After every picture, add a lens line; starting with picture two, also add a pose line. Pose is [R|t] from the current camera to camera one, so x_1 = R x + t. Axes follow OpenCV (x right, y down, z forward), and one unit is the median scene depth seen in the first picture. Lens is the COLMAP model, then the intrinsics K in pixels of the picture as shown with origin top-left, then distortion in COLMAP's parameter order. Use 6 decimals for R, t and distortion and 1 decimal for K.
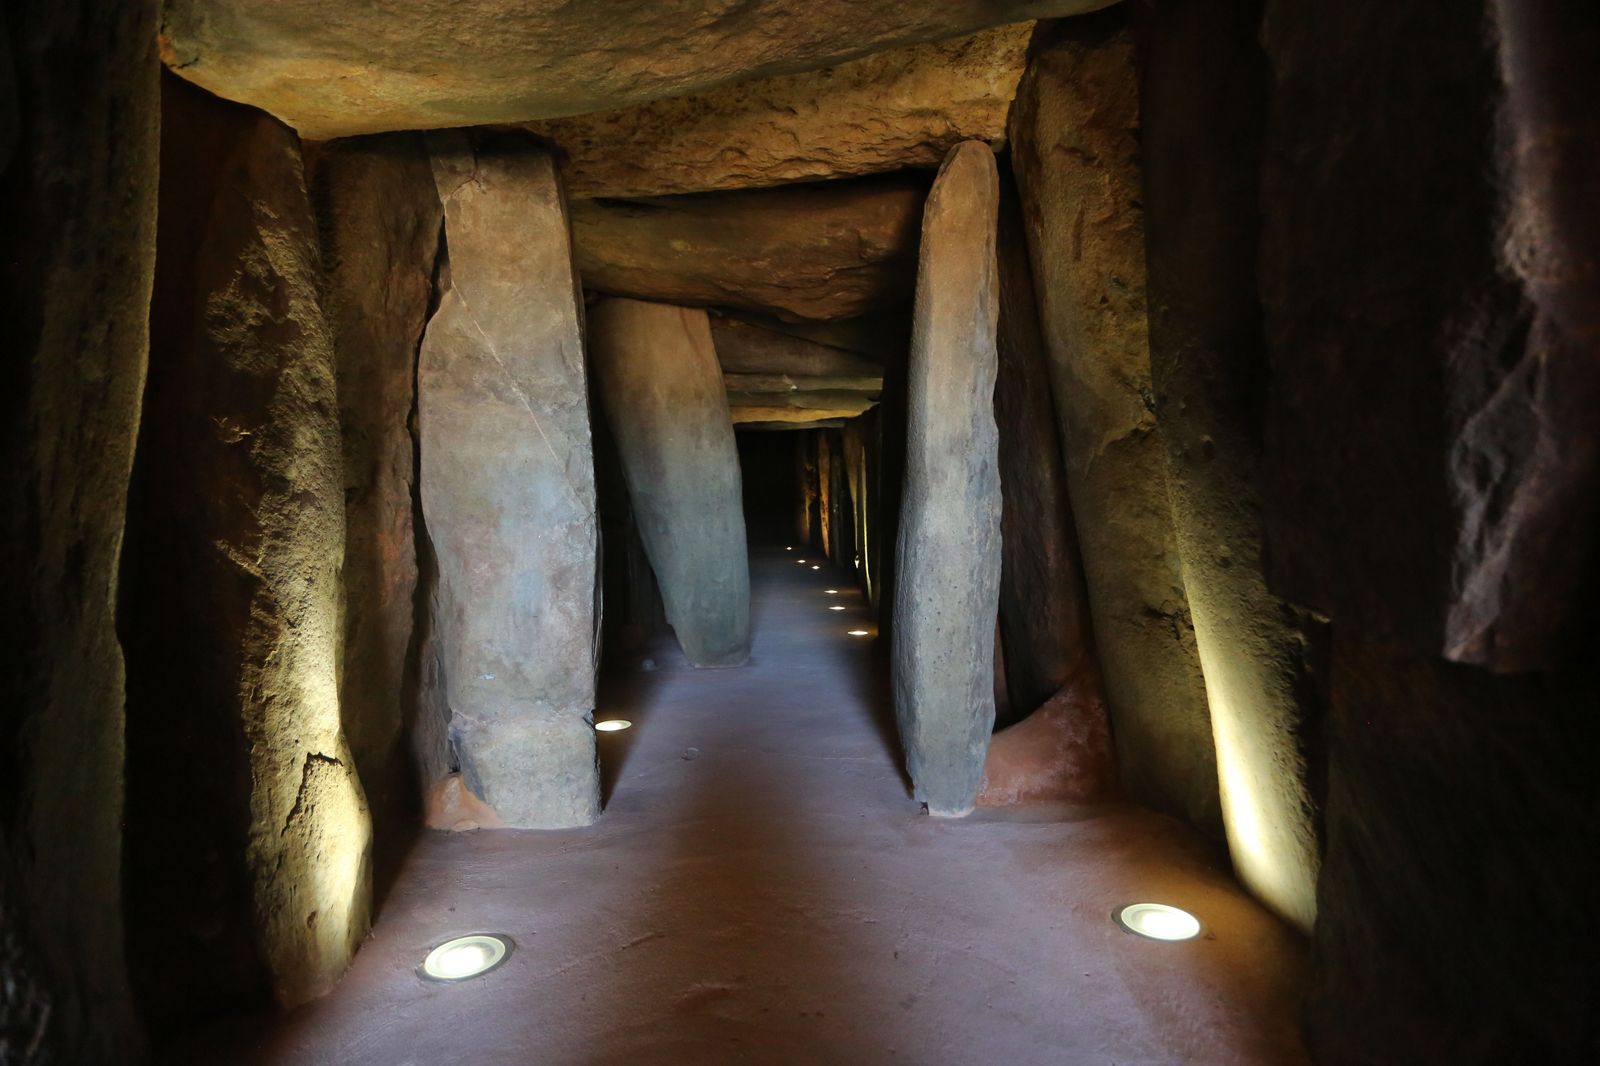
lens RADIAL K [[781.8, 0, 791.9], [0, 781.8, 525.0], [0, 0, 1]] dist [-0.072970, 0.032626]
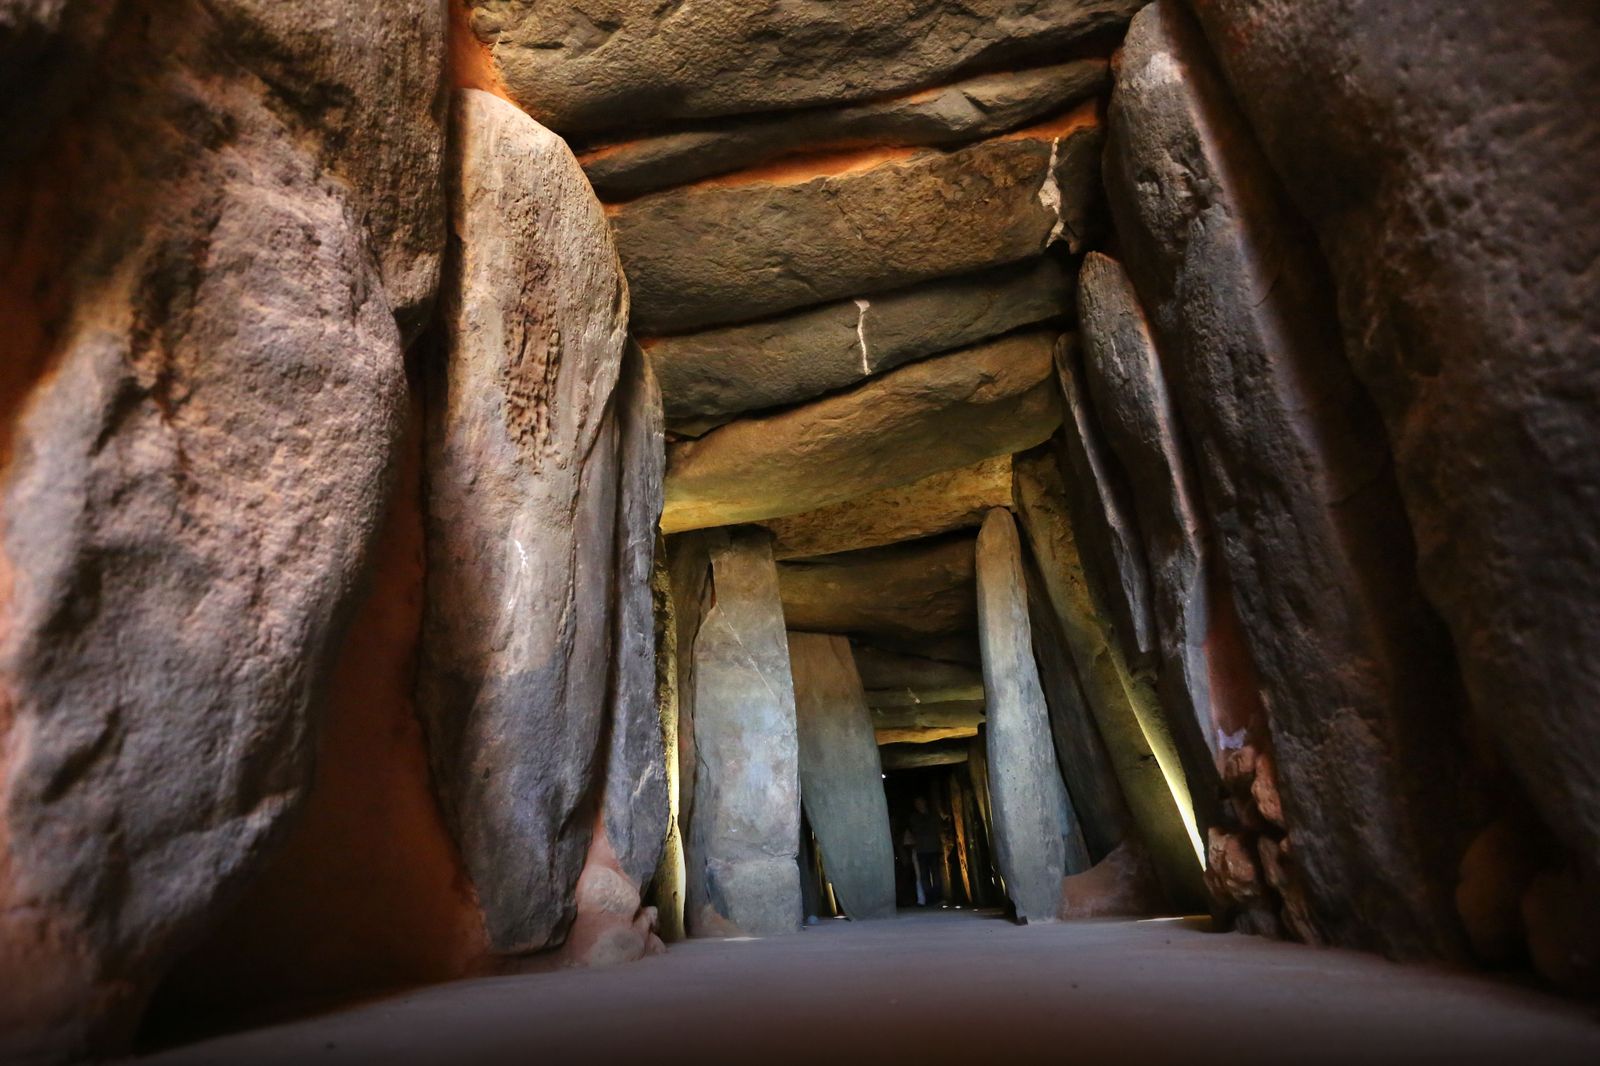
lens RADIAL K [[781.8, 0, 791.9], [0, 781.8, 525.0], [0, 0, 1]] dist [-0.072970, 0.032626]
pose [[0.986170, -0.089477, -0.139508, 0.008684], [0.016495, 0.890555, -0.454577, 0.360329], [0.164913, 0.445989, 0.879714, -0.677605]]
